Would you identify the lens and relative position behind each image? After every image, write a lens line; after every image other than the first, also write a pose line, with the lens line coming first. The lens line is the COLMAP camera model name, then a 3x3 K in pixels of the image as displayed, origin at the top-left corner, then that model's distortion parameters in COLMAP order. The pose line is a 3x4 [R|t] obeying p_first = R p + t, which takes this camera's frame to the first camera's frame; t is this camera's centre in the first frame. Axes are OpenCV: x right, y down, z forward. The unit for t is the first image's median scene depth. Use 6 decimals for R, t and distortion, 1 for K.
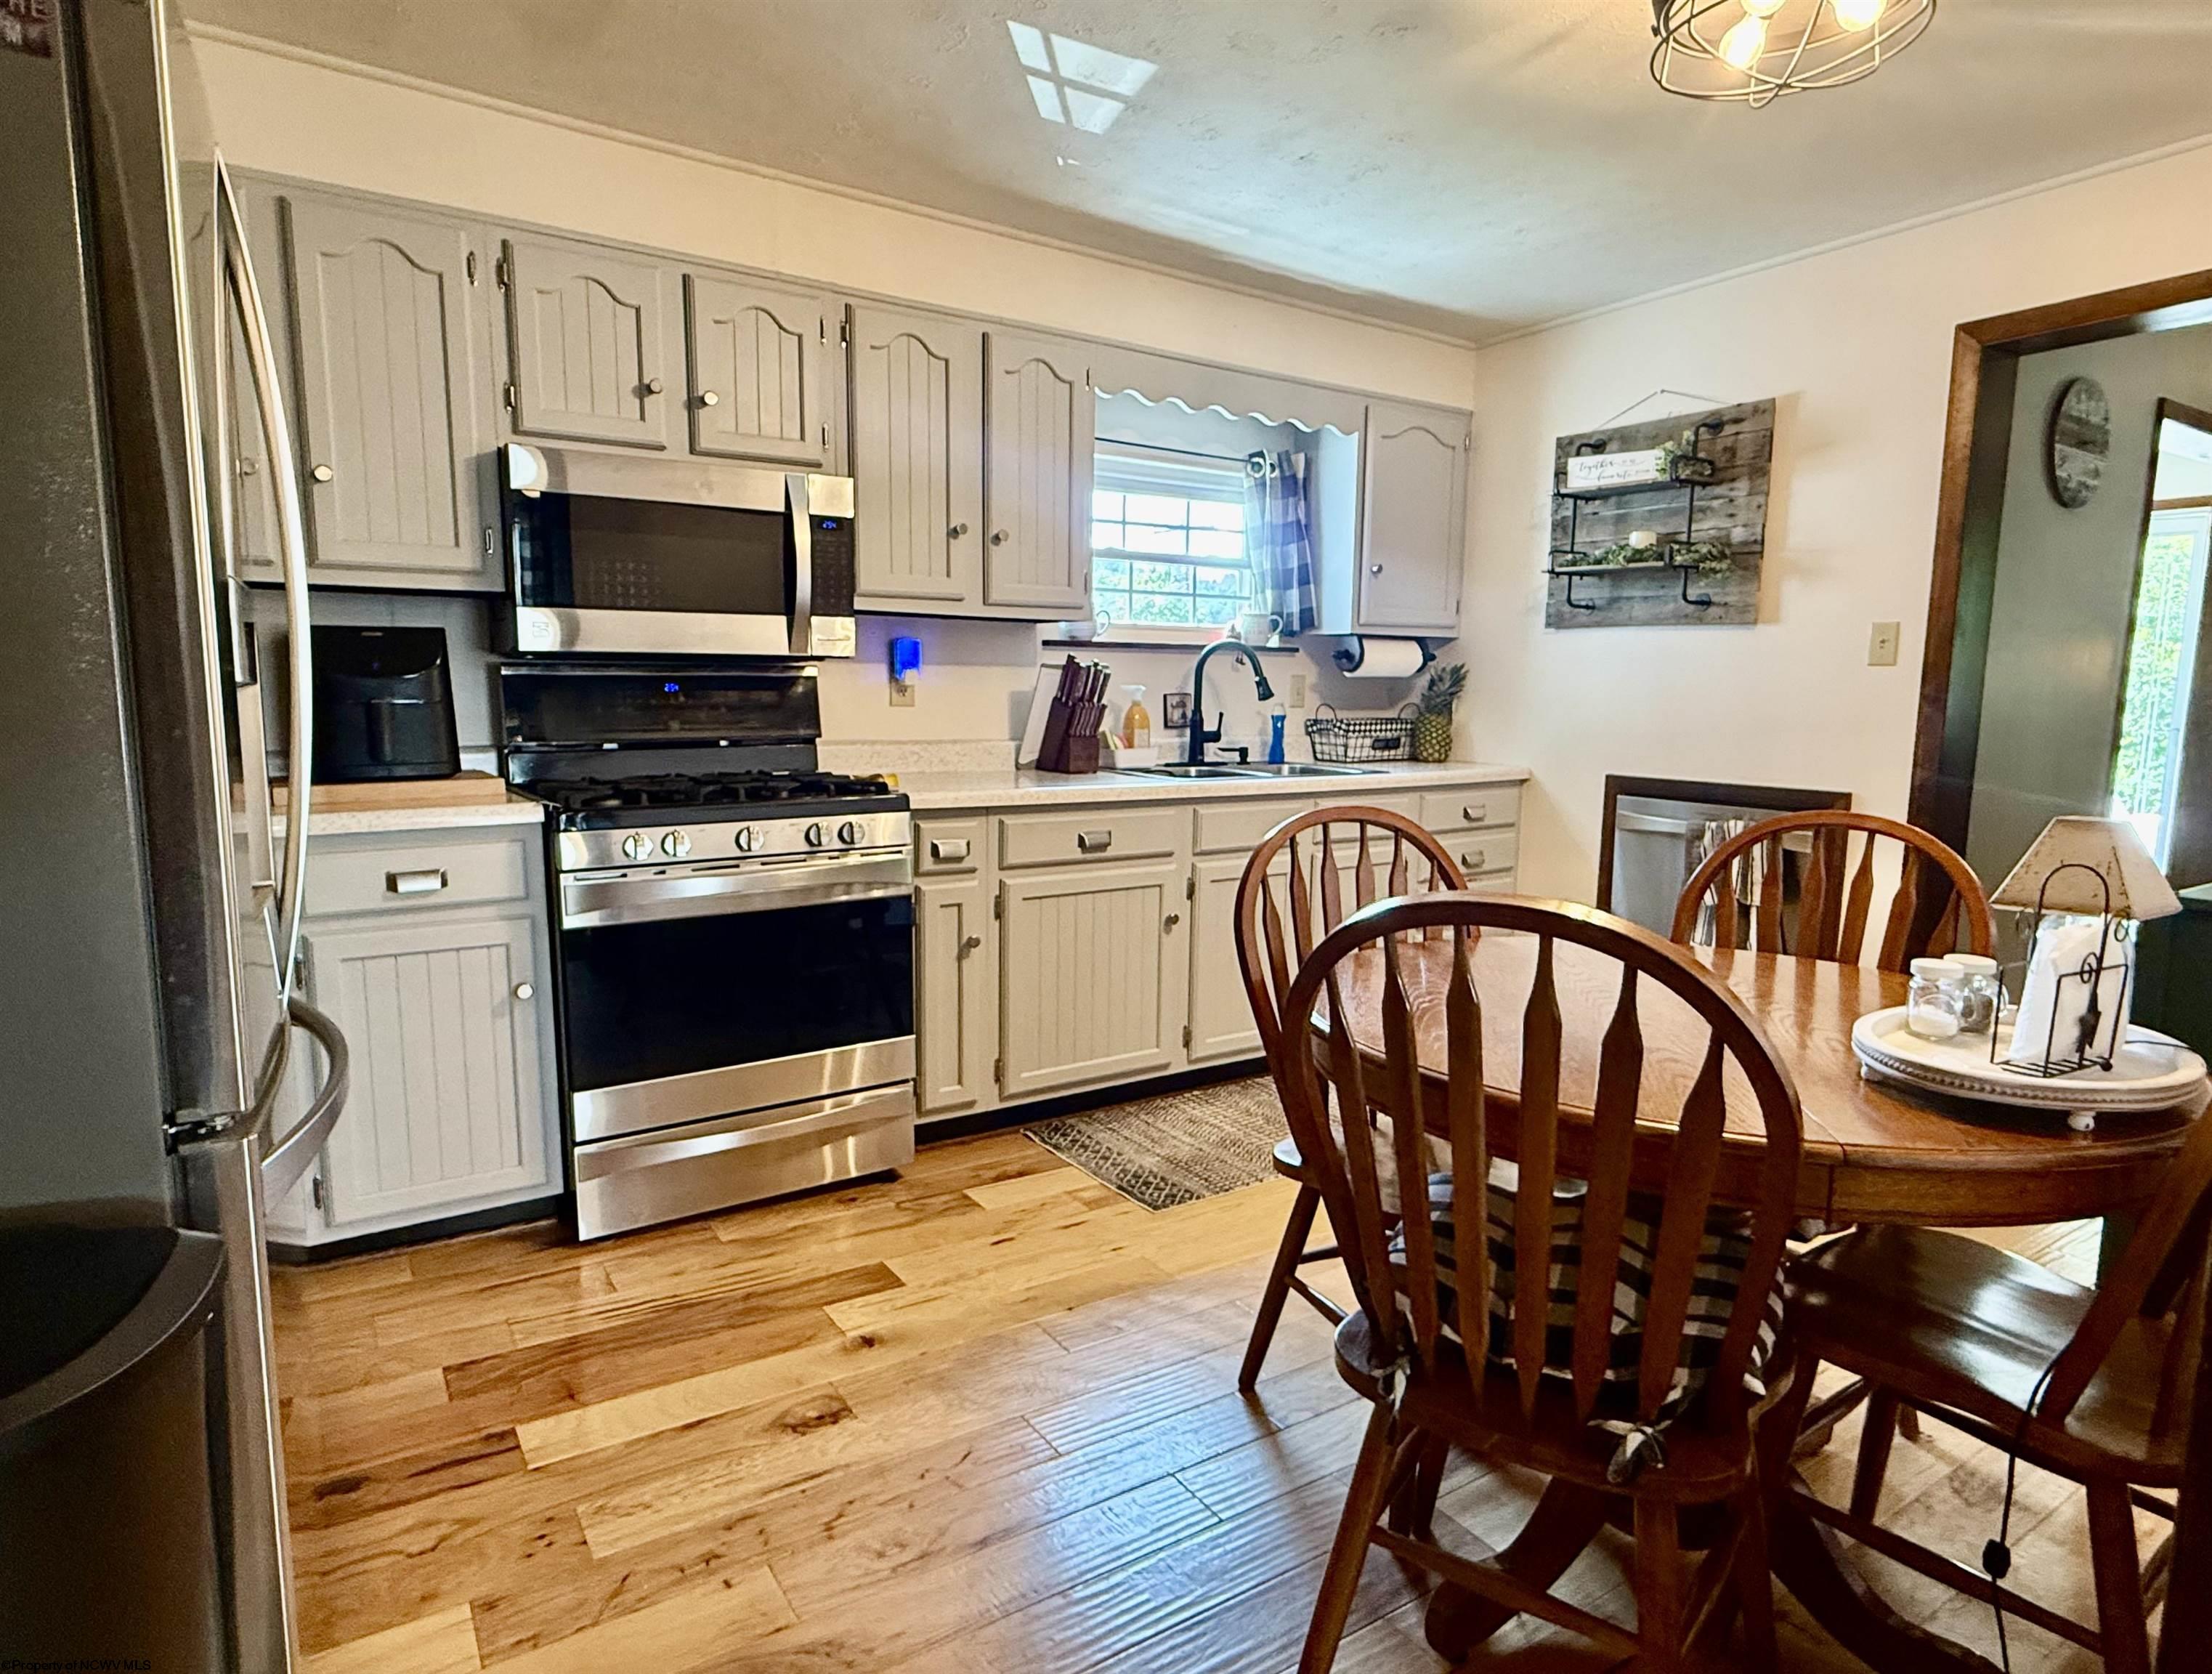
lens RADIAL K [[1227.0, 0, 1097.6], [0, 1227.0, 845.4], [0, 0, 1]] dist [-0.000473, -0.000214]
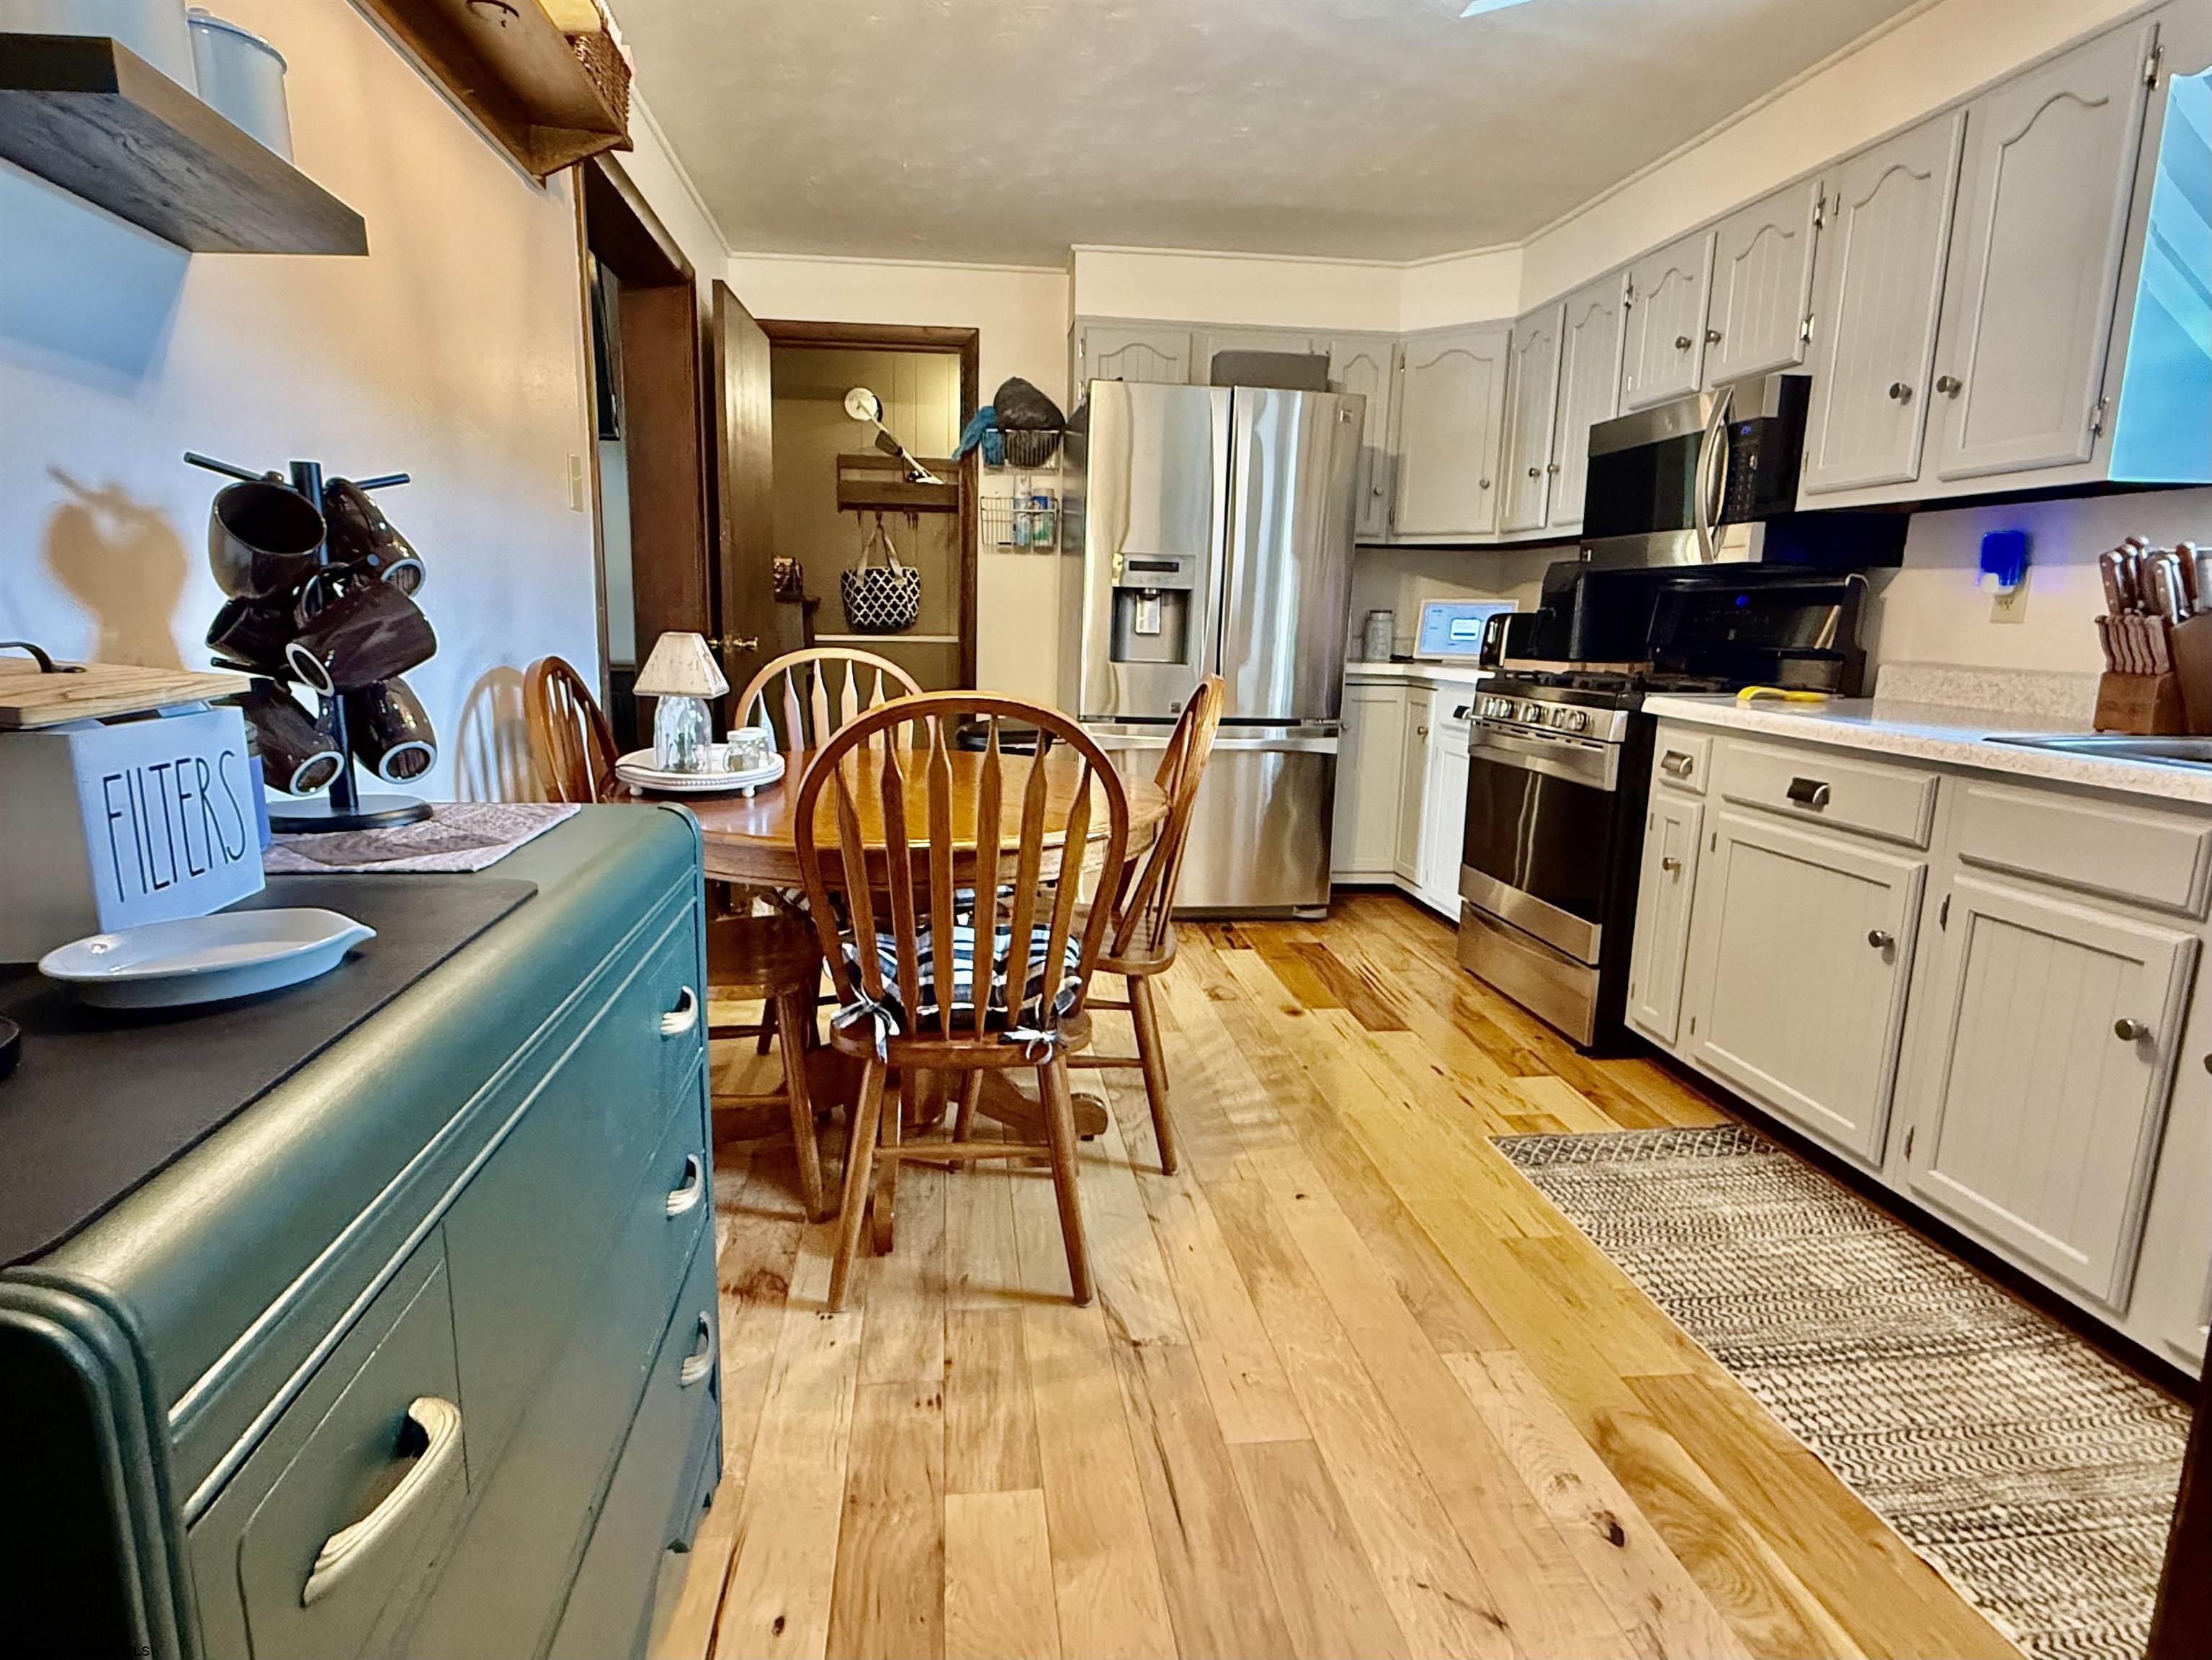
lens RADIAL K [[1200.7, 0, 1091.1], [0, 1200.7, 835.9], [0, 0, 1]] dist [0.000875, -0.000151]
pose [[-0.437096, 0.145534, -0.887562, 0.753801], [-0.145321, 0.962428, 0.229376, -0.073442], [0.887598, 0.229240, -0.399524, 0.809033]]
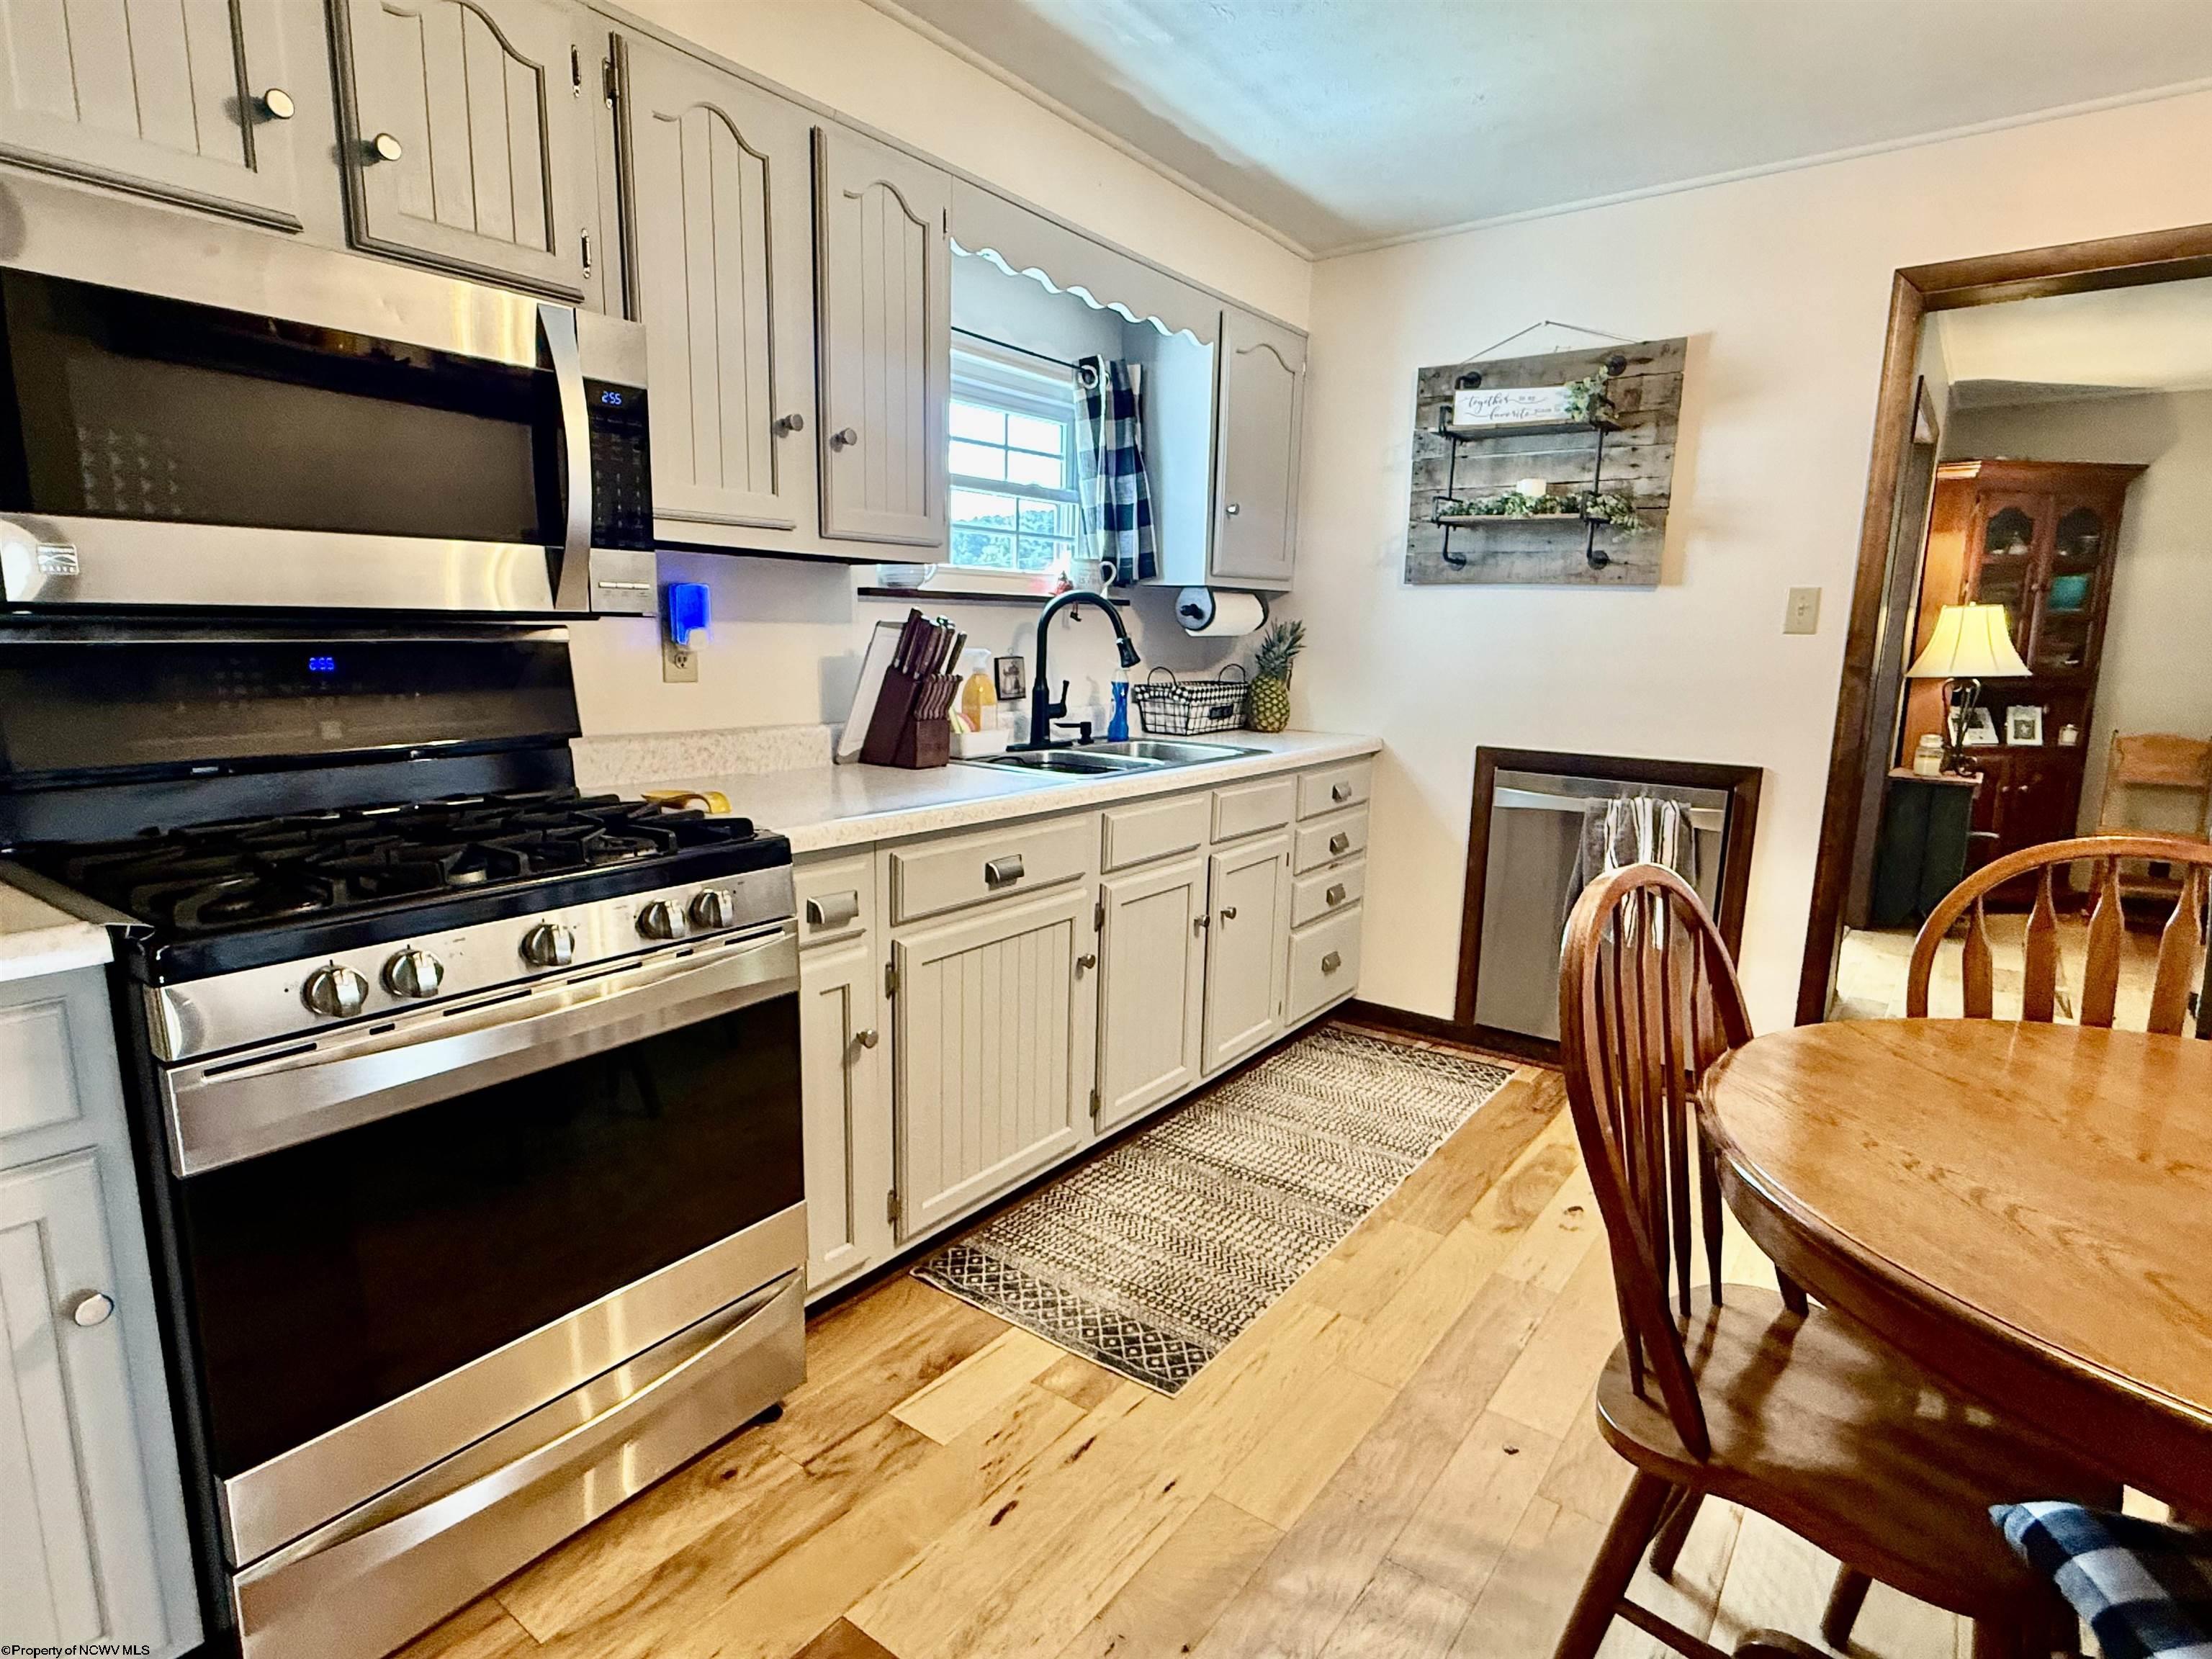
lens RADIAL K [[1167.1, 0, 1102.5], [0, 1167.1, 831.9], [0, 0, 1]] dist [0.003297, -0.001585]
pose [[0.938754, -0.052790, 0.340519, -0.161618], [0.036391, 0.997857, 0.054372, -0.055455], [-0.342660, -0.038650, 0.938664, 0.294202]]
